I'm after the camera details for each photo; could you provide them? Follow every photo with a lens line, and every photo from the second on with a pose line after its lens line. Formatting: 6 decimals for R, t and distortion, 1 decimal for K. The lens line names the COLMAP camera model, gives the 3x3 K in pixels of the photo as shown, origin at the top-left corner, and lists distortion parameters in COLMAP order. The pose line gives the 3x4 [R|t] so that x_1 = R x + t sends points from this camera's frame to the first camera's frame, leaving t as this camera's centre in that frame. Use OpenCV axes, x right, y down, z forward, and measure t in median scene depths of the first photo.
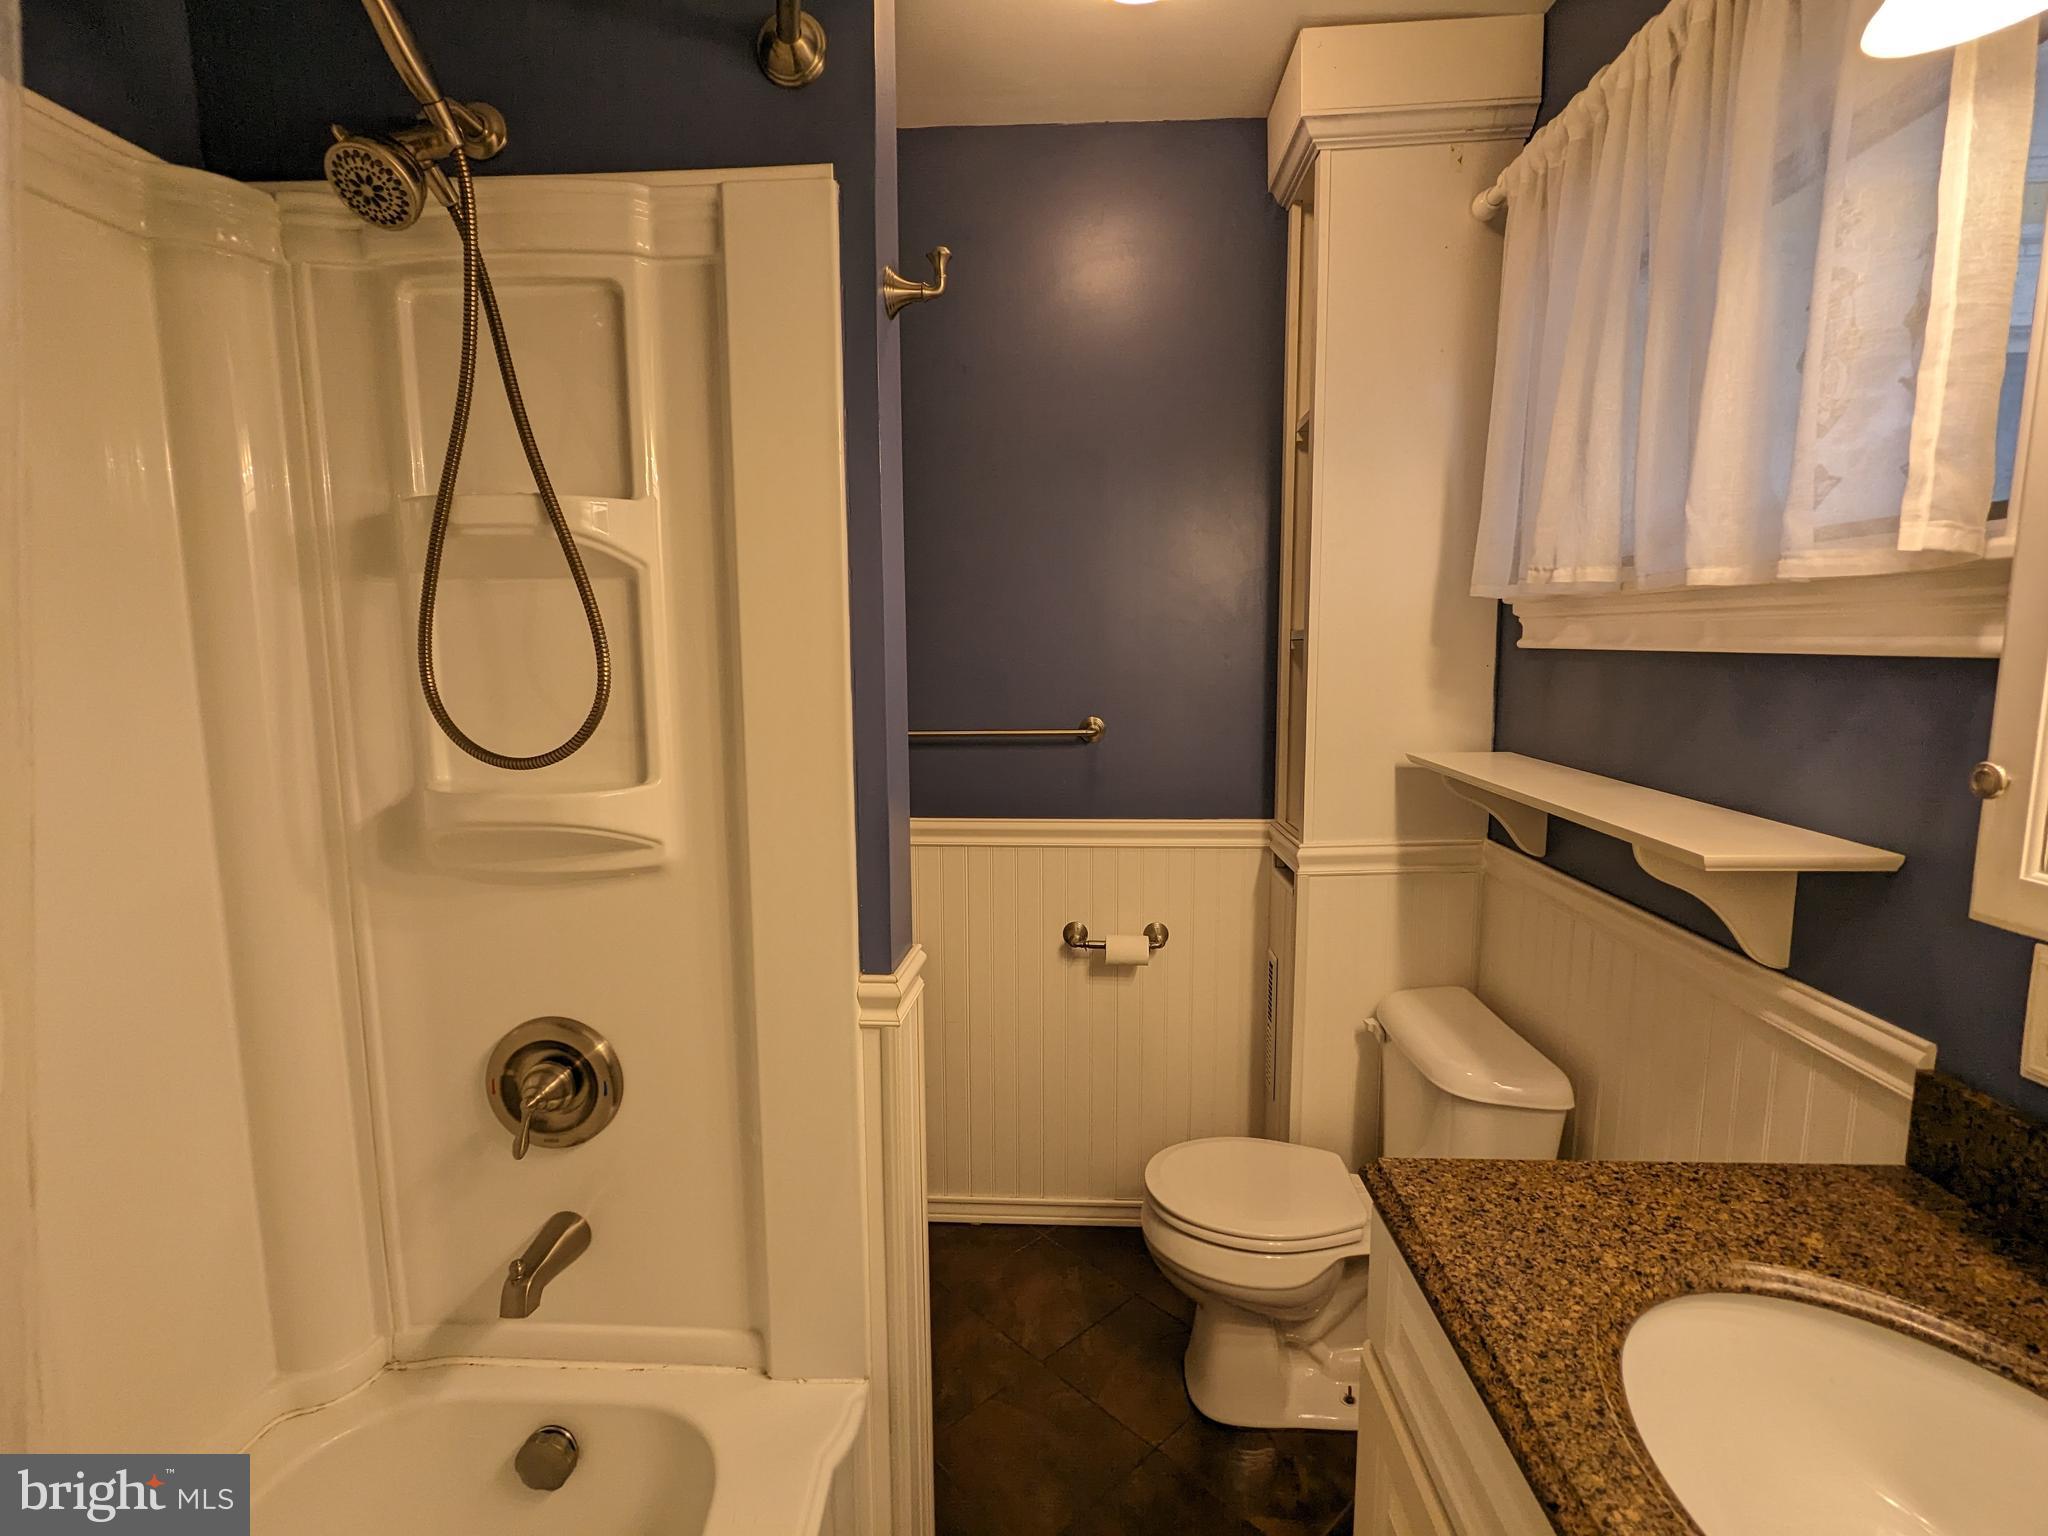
lens RADIAL K [[970.2, 0, 1022.2], [0, 970.2, 764.1], [0, 0, 1]] dist [-0.002268, 0.002241]
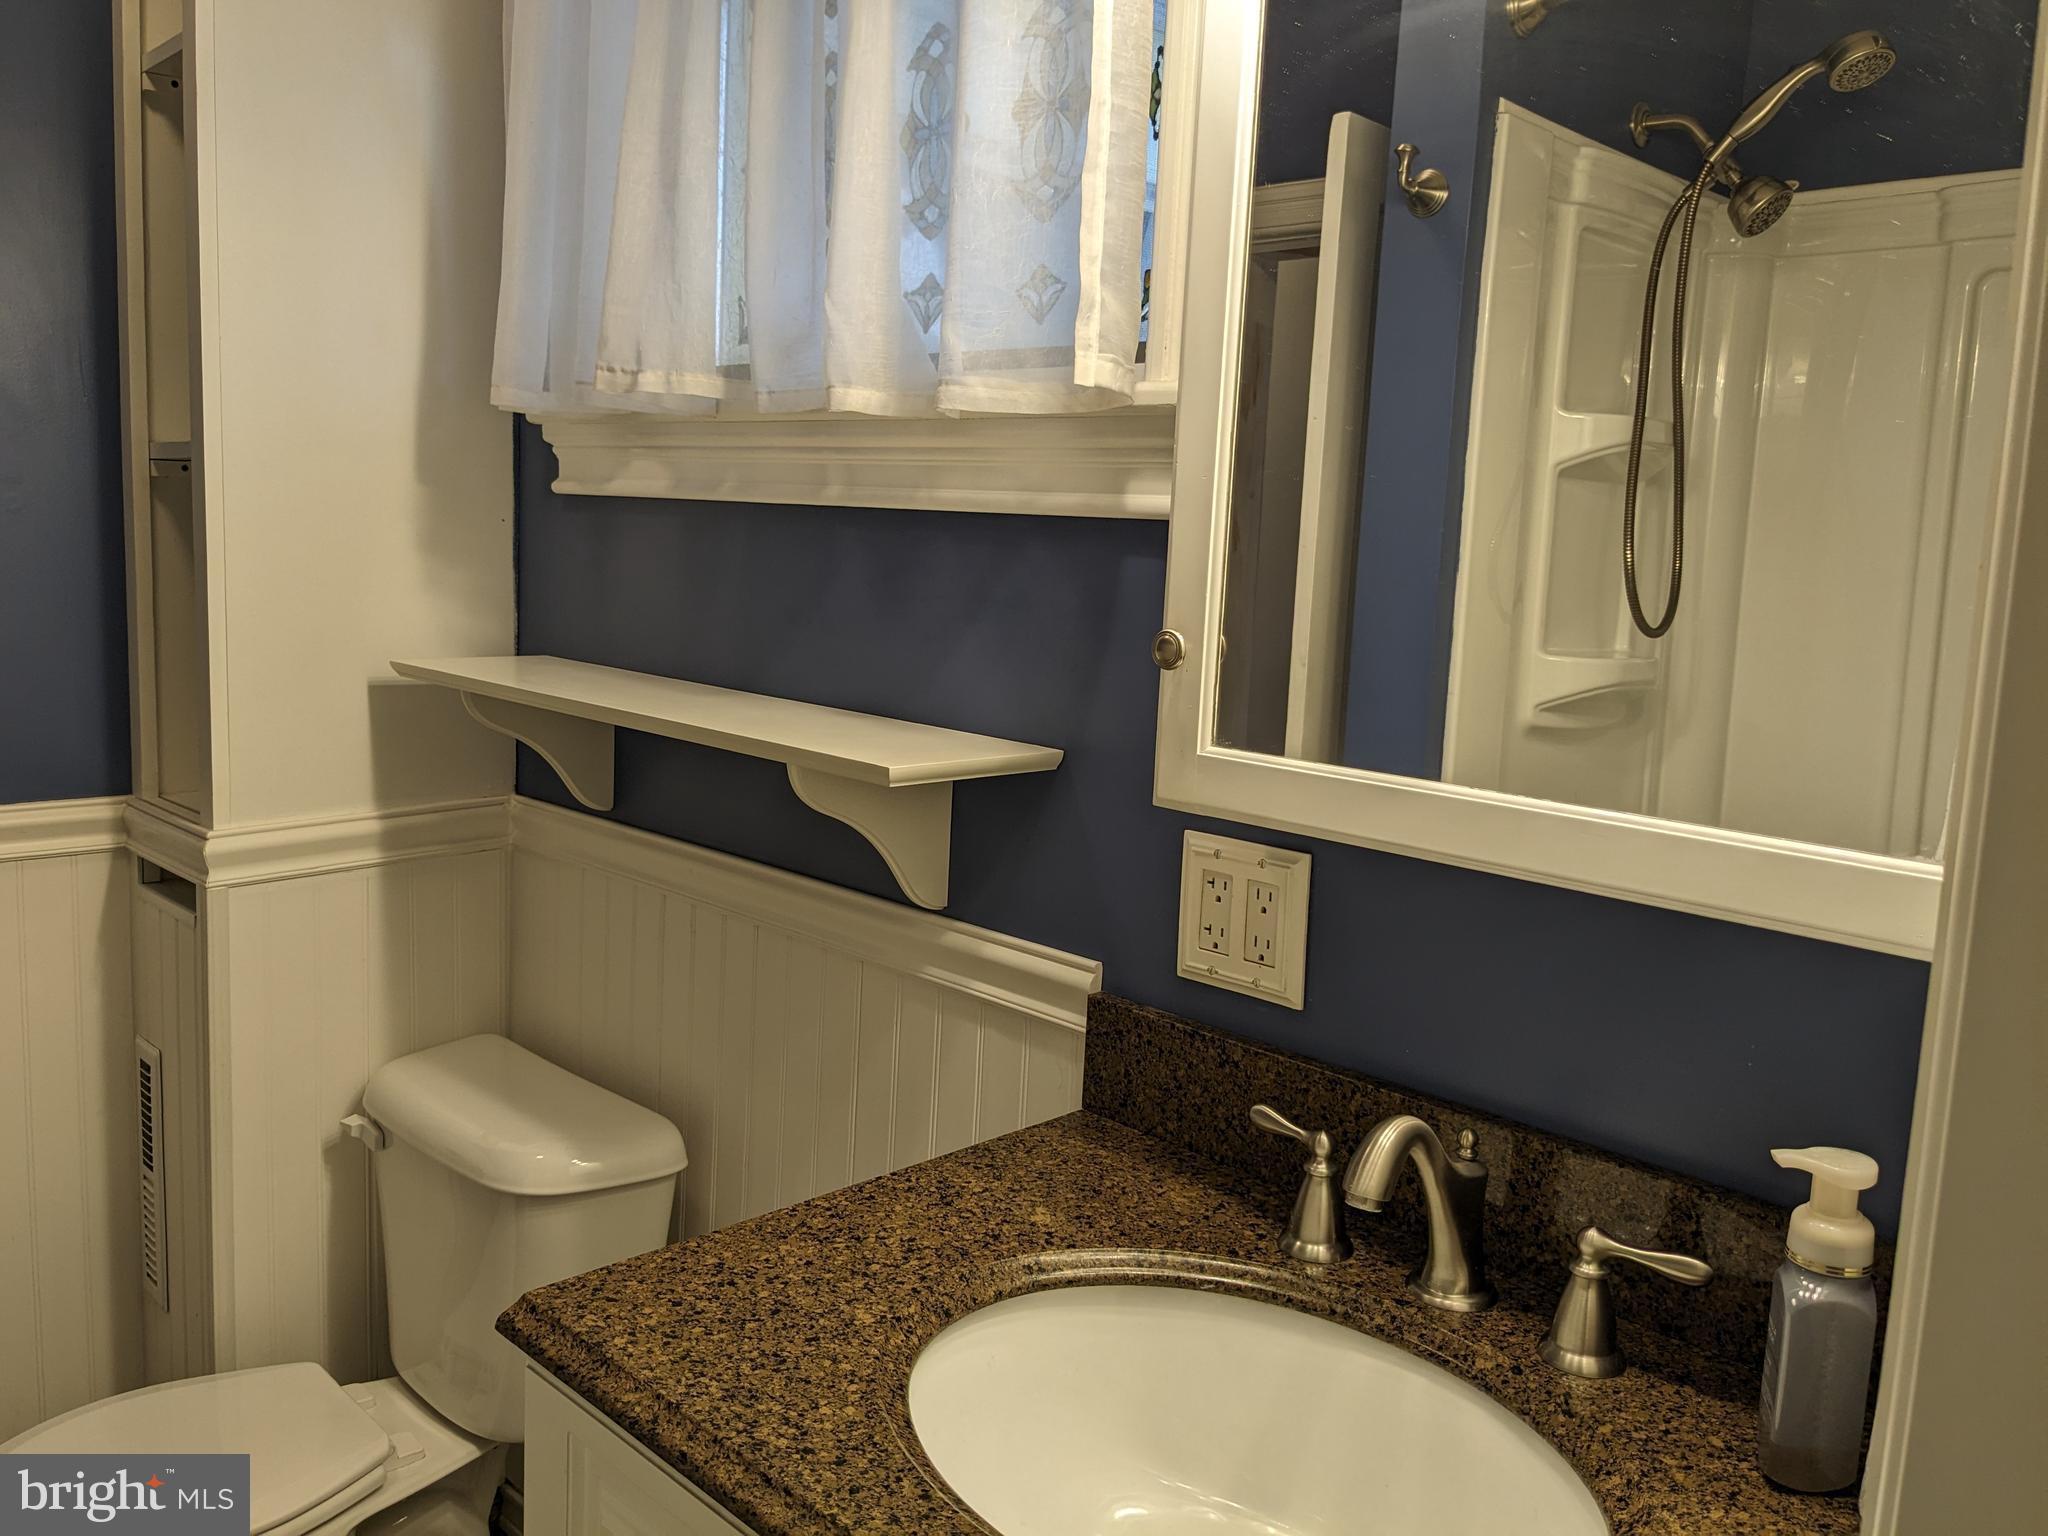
lens RADIAL K [[1629.7, 0, 1028.3], [0, 1629.7, 734.3], [0, 0, 1]] dist [0.067641, -0.126349]
pose [[0.677143, -0.058371, 0.733533, -0.165183], [0.043943, 0.998277, 0.038873, 0.024414], [-0.734538, 0.005910, 0.678541, 0.052996]]
